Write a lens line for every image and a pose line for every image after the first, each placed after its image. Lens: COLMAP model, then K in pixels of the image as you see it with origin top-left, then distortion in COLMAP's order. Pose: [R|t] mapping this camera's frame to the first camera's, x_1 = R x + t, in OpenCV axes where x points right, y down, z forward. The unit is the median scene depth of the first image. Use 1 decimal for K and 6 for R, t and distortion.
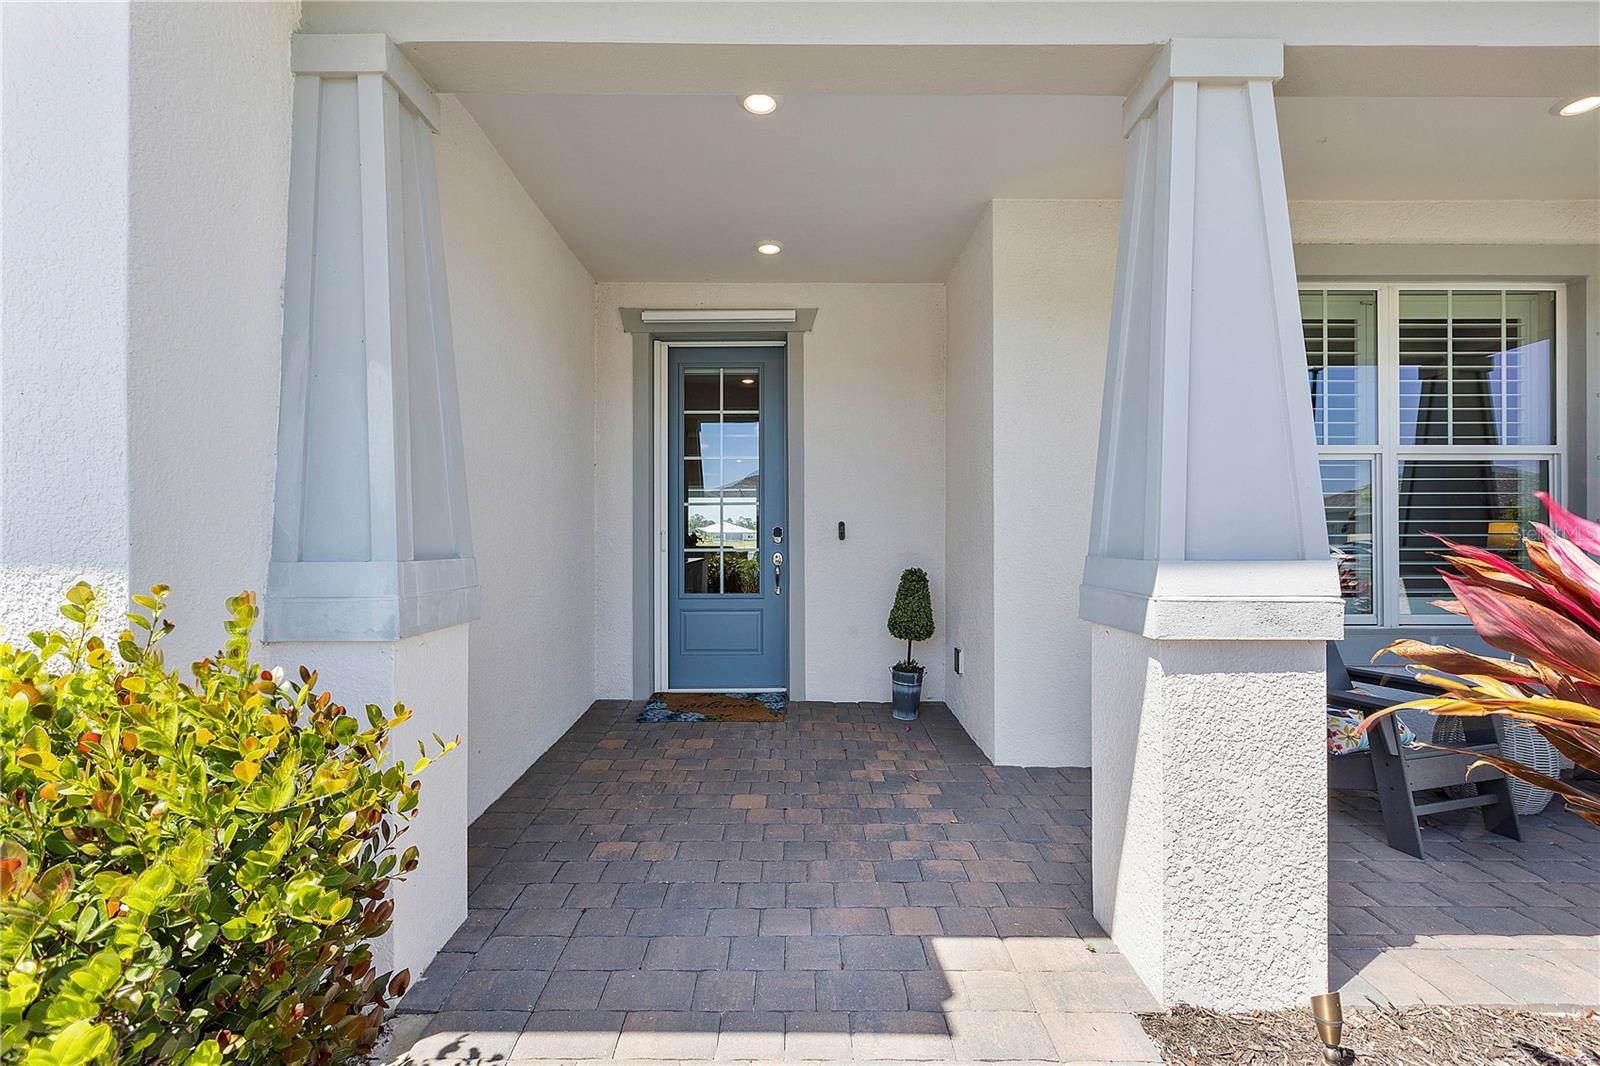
lens RADIAL K [[728.4, 0, 796.3], [0, 728.4, 536.2], [0, 0, 1]] dist [-0.002048, -0.000119]
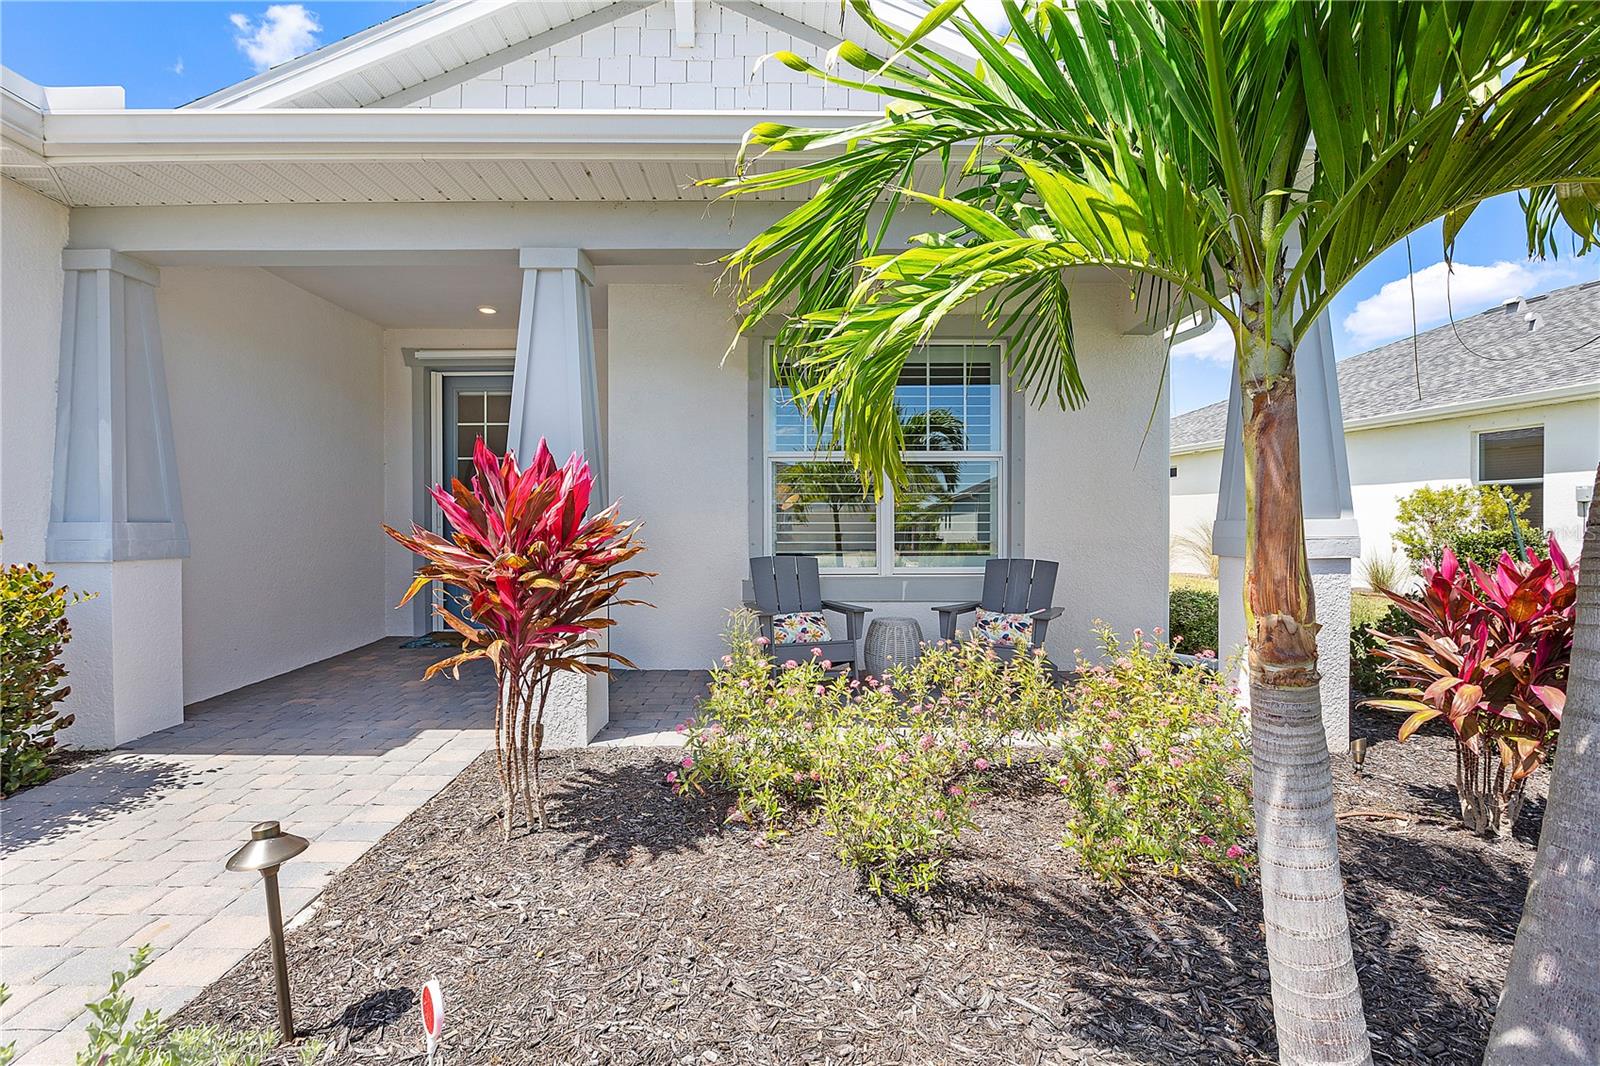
lens RADIAL K [[739.5, 0, 804.2], [0, 739.5, 529.3], [0, 0, 1]] dist [-0.007171, -0.000818]
pose [[0.999994, -0.002268, 0.002572, 1.149841], [0.002254, 0.999983, 0.005307, 0.042463], [-0.002584, -0.005301, 0.999983, -0.865012]]
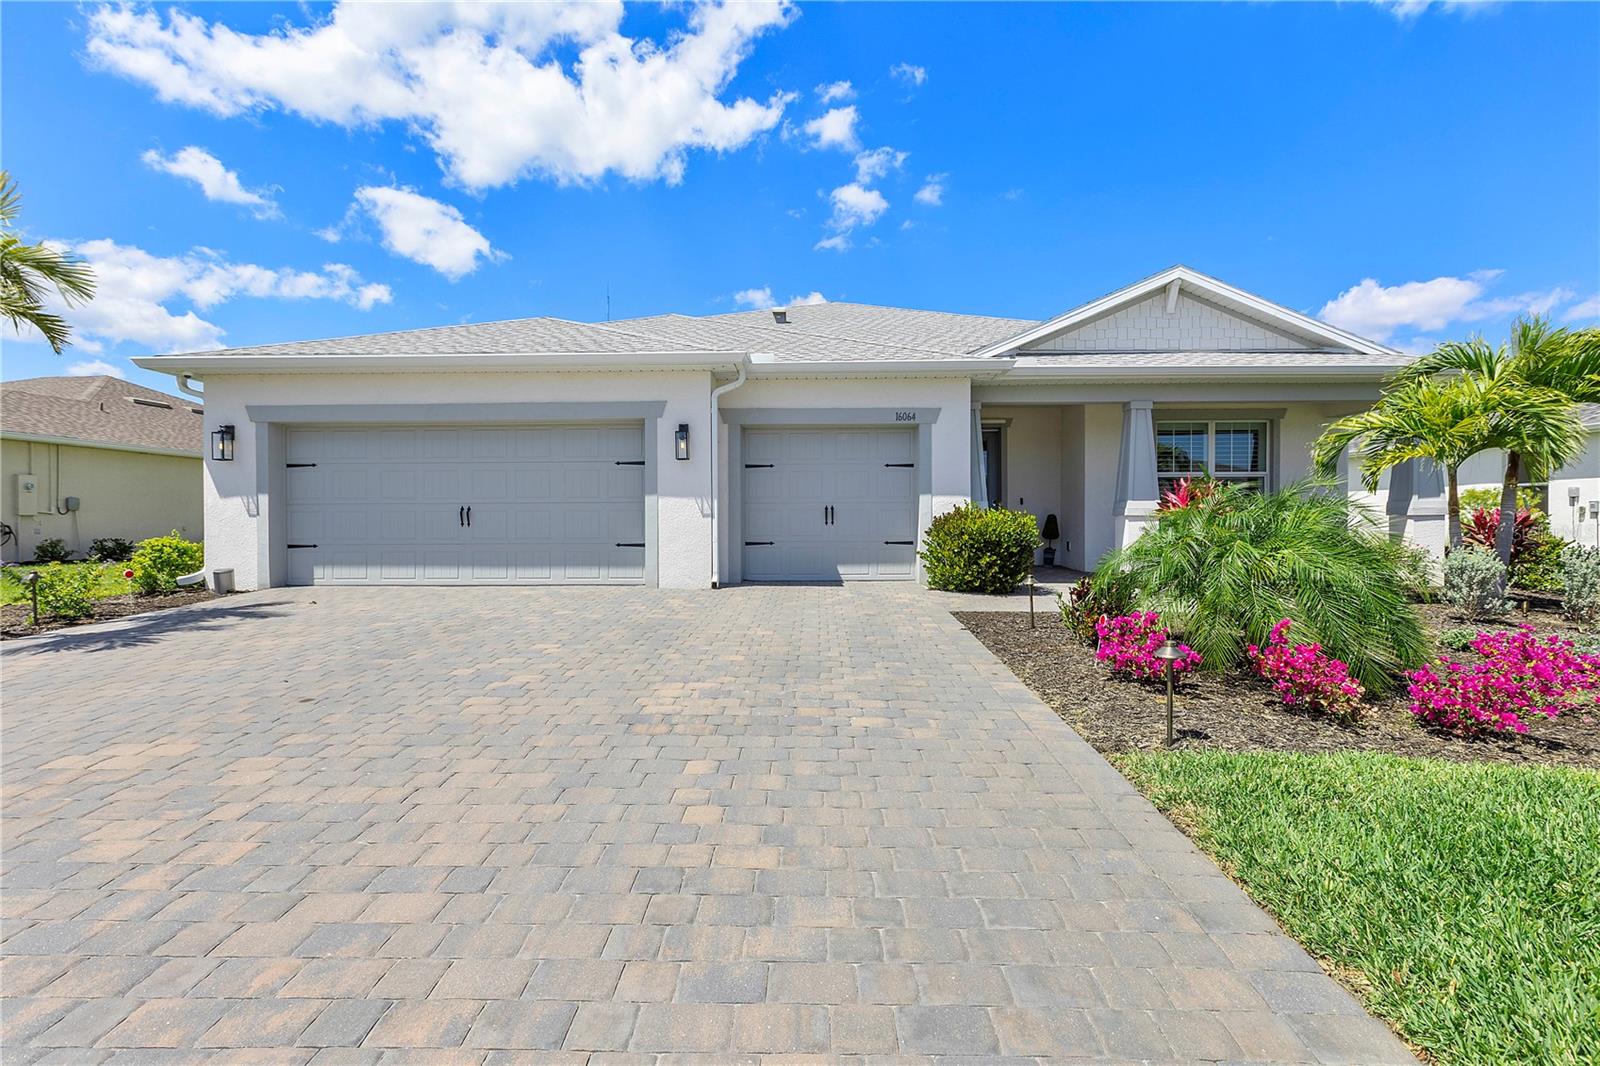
lens RADIAL K [[728.4, 0, 803.0], [0, 728.4, 529.2], [0, 0, 1]] dist [-0.002048, -0.000119]
pose [[0.999308, -0.000443, -0.037187, -1.567934], [0.000530, 0.999997, 0.002342, 0.210941], [0.037186, -0.002360, 0.999306, -4.029491]]
